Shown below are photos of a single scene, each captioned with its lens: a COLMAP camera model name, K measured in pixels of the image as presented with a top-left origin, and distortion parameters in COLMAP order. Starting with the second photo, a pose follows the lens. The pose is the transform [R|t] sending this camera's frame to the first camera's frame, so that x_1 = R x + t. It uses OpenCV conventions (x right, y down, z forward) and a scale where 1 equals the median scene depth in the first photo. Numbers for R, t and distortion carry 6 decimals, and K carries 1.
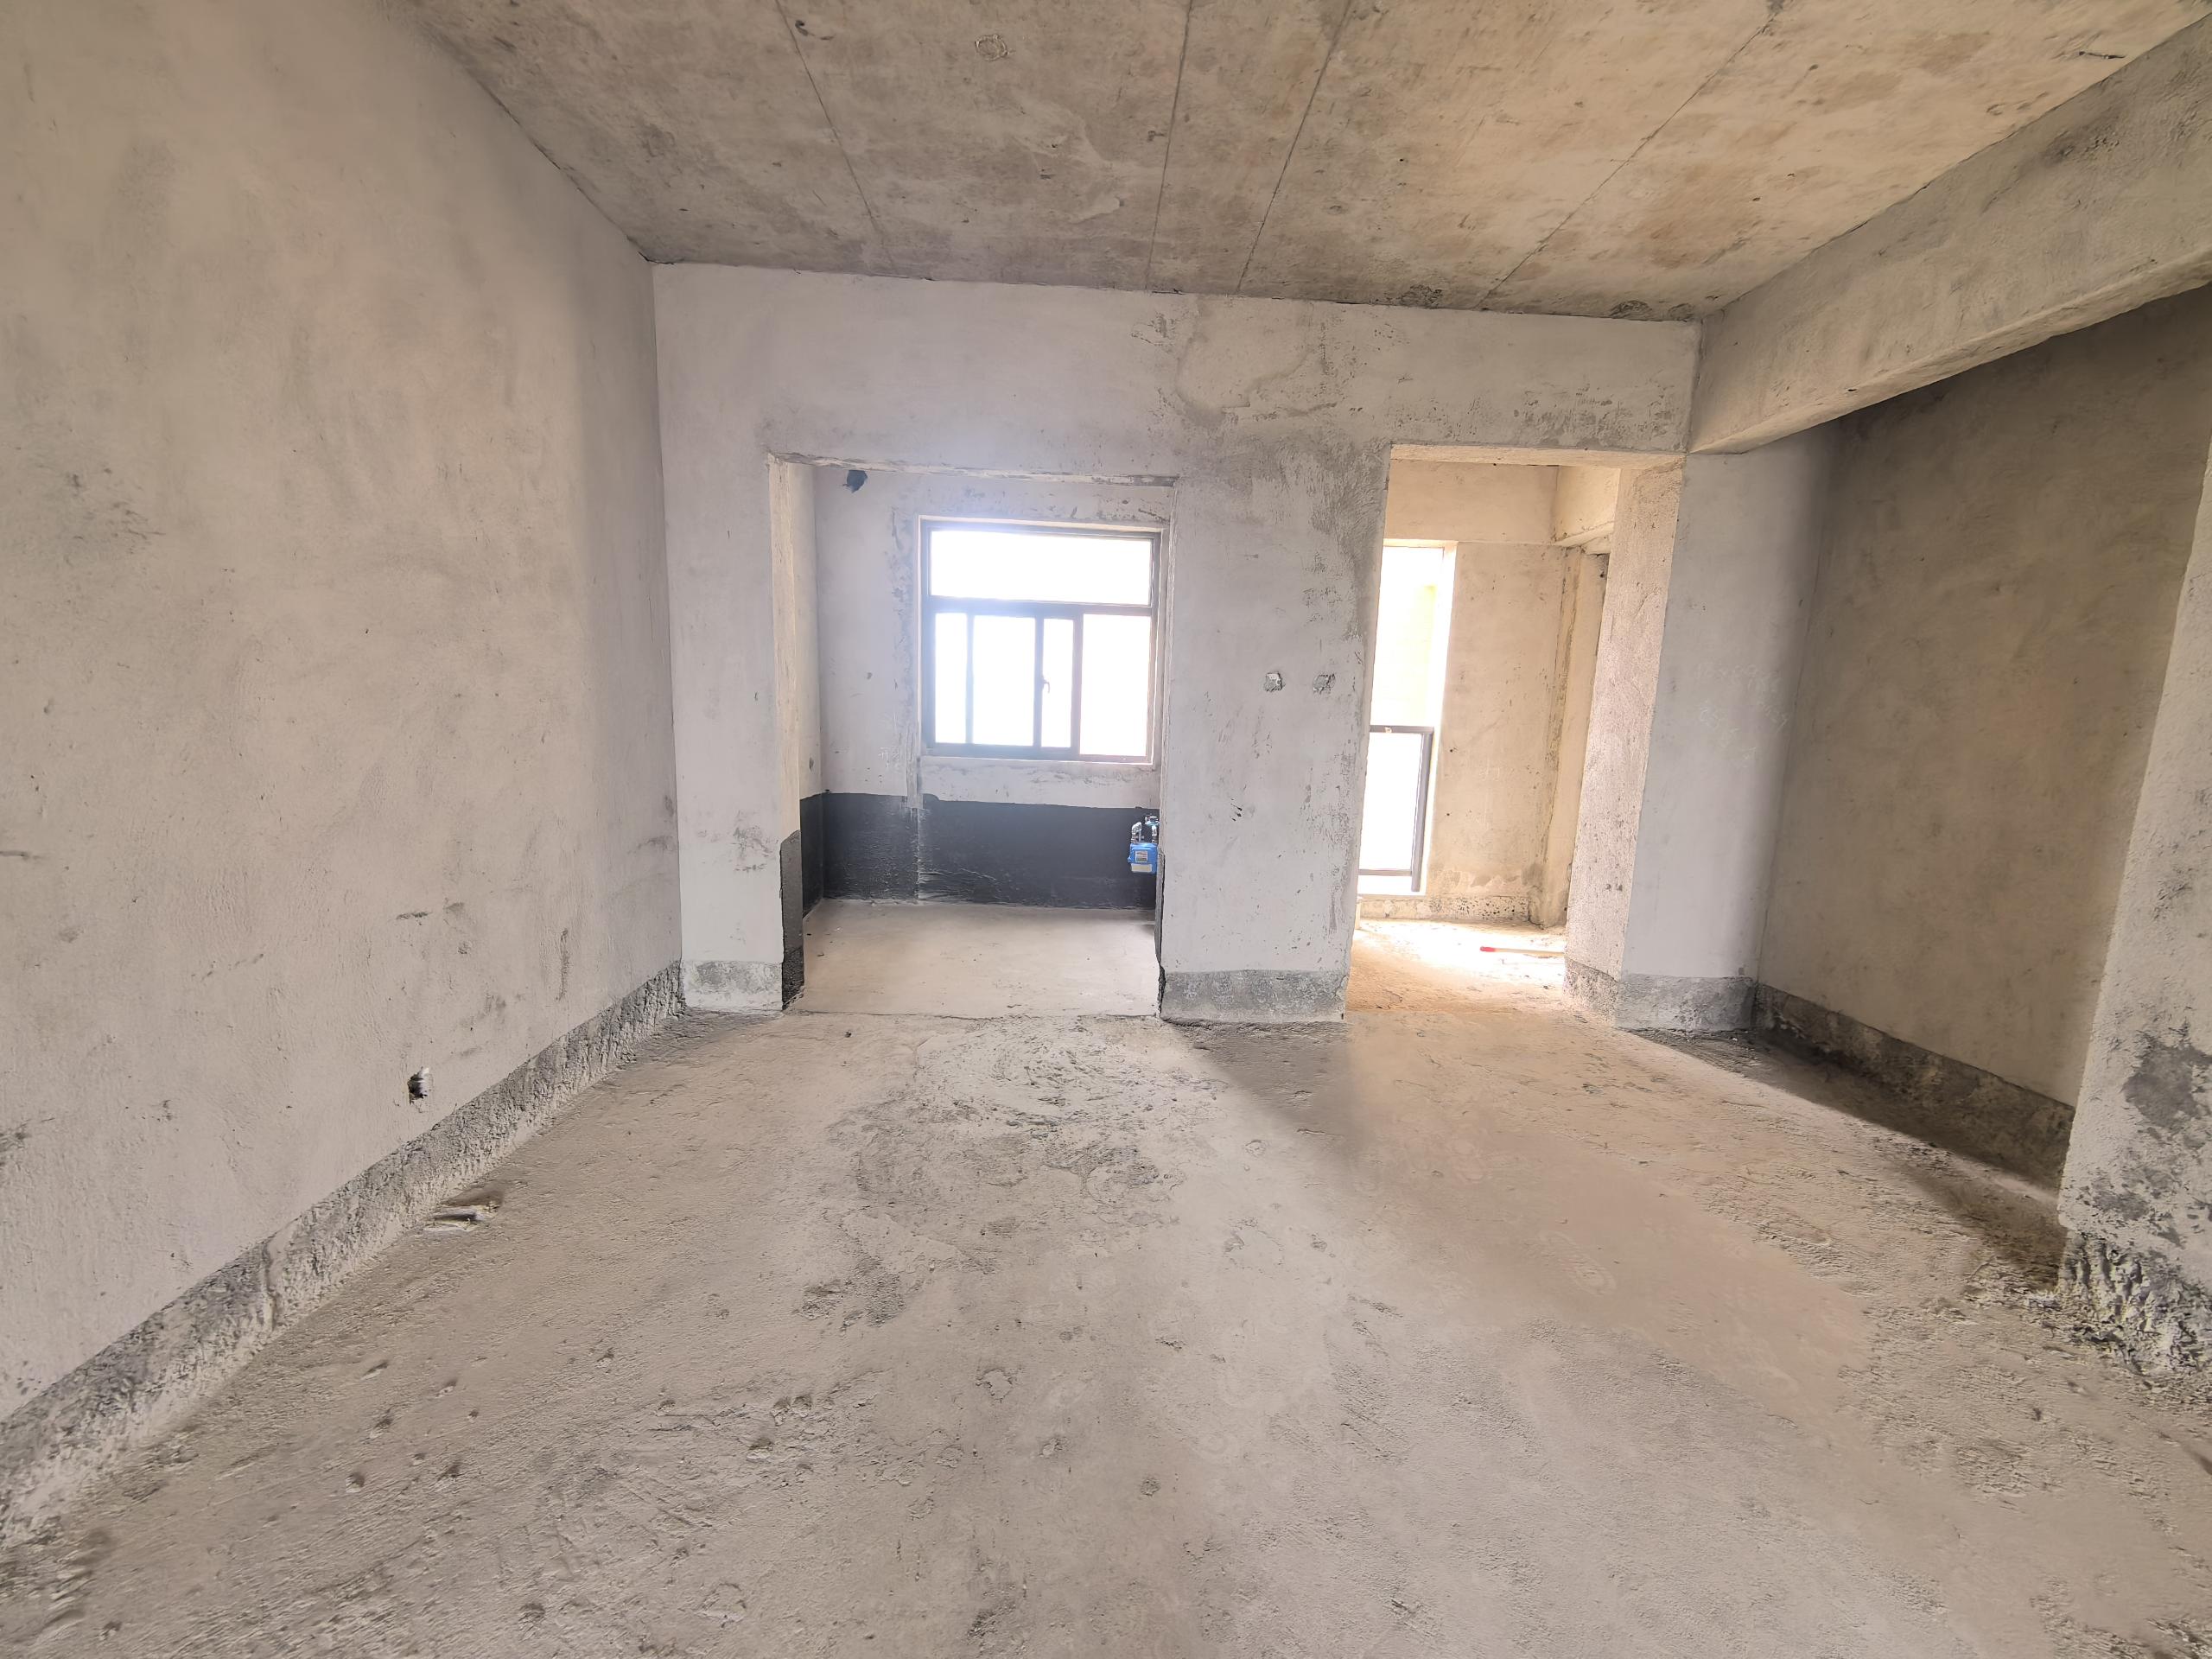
lens RADIAL K [[862.1, 0, 1109.6], [0, 862.1, 830.4], [0, 0, 1]] dist [0.010043, -0.000265]
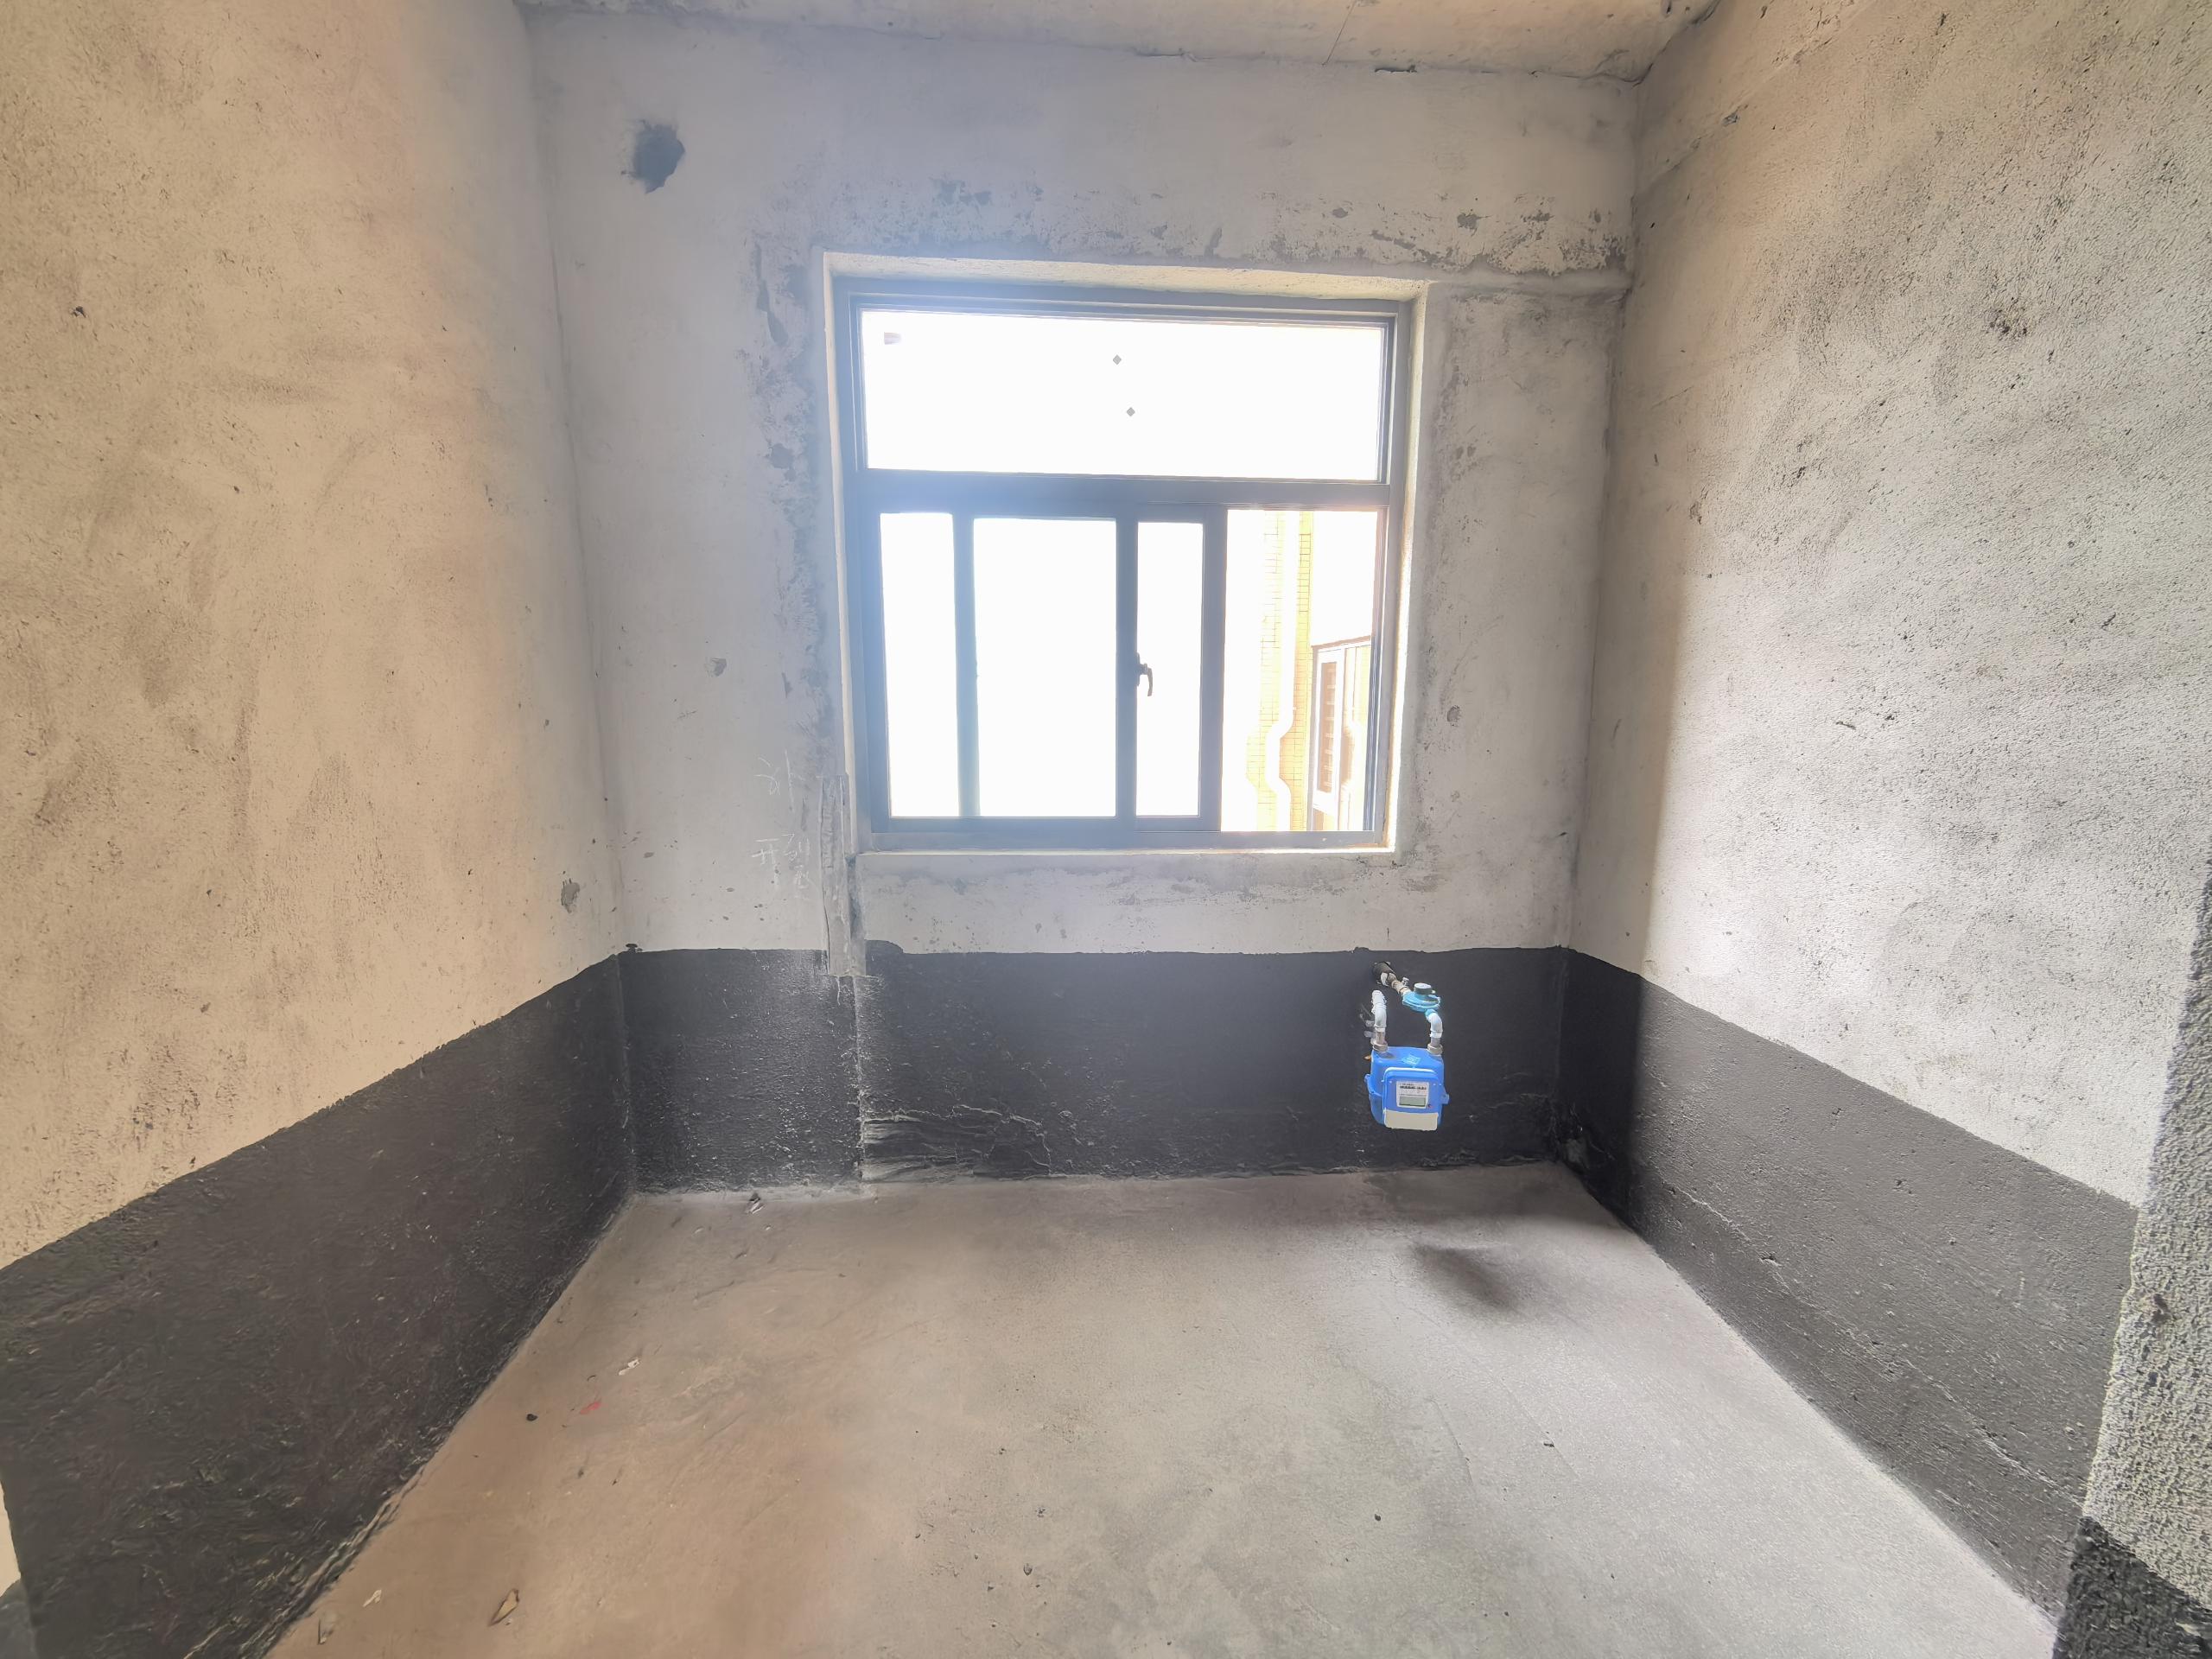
lens RADIAL K [[862.1, 0, 1102.9], [0, 862.1, 823.9], [0, 0, 1]] dist [0.010043, -0.000265]
pose [[0.999245, -0.035440, 0.015938, -0.104087], [0.035516, 0.999359, -0.004503, -0.094200], [-0.015768, 0.005065, 0.999863, 0.574274]]
